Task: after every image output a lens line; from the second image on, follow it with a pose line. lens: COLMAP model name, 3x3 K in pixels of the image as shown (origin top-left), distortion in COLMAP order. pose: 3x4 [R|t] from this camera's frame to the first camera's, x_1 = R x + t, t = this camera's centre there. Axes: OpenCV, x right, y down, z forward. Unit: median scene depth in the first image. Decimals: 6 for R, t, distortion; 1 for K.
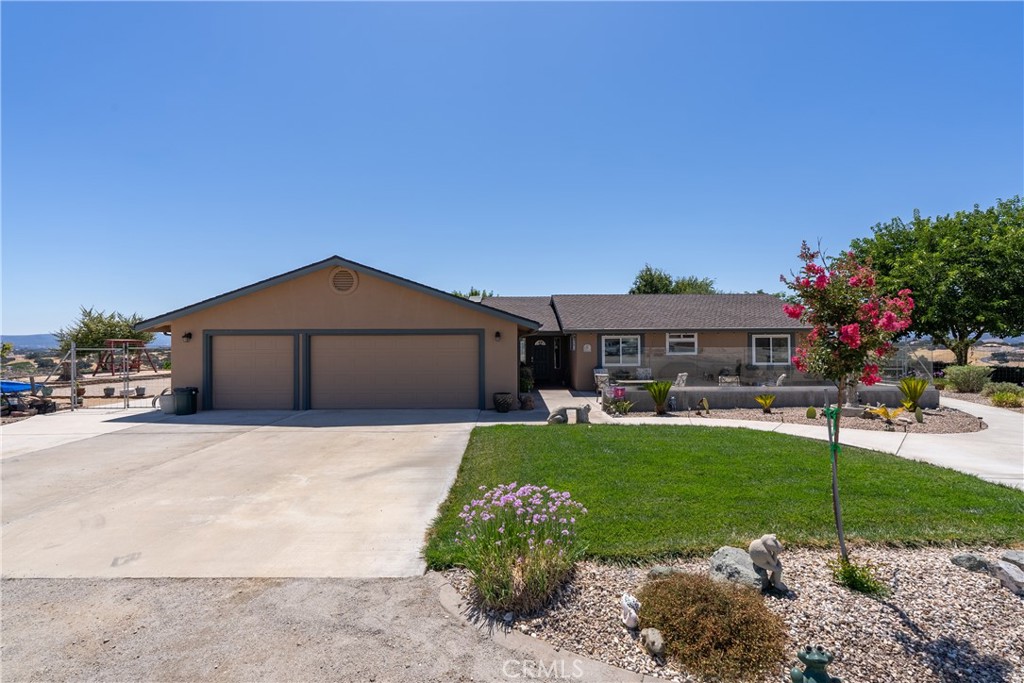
lens RADIAL K [[466.3, 0, 512.5], [0, 466.3, 334.6], [0, 0, 1]] dist [-0.003941, 0.002096]
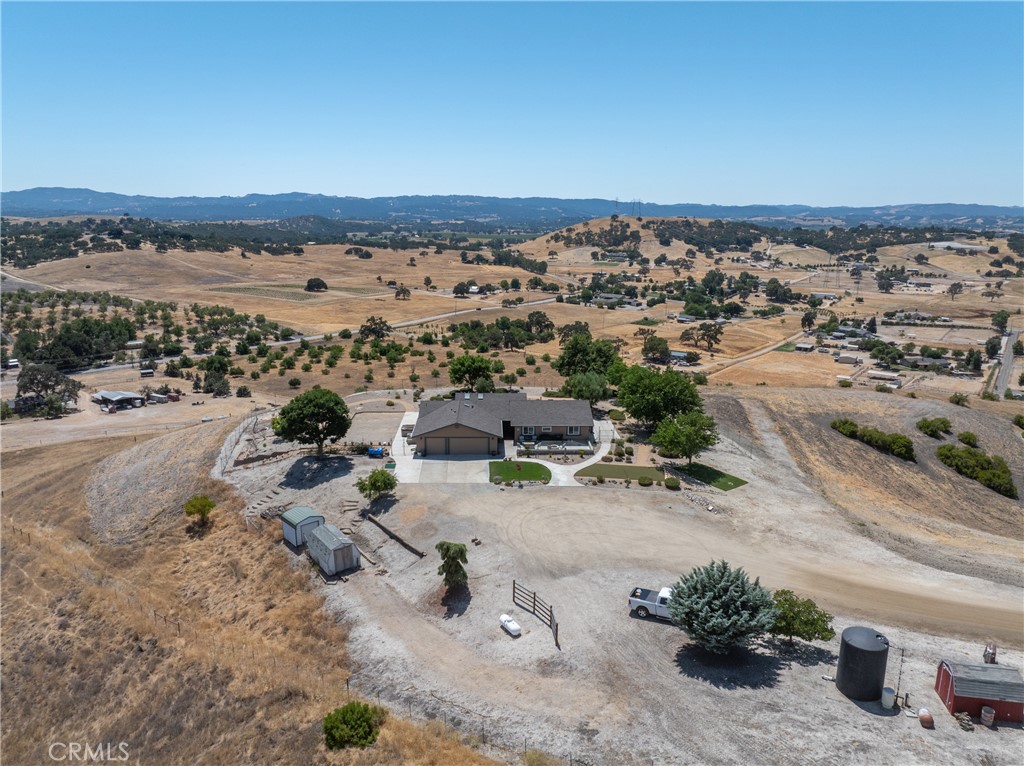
lens RADIAL K [[724.2, 0, 512.7], [0, 724.2, 380.1], [0, 0, 1]] dist [-0.036823, -0.000893]
pose [[0.999128, 0.006505, 0.041251, -0.125708], [-0.016550, 0.968590, 0.248114, -2.175000], [-0.038341, -0.248580, 0.967852, -5.336256]]
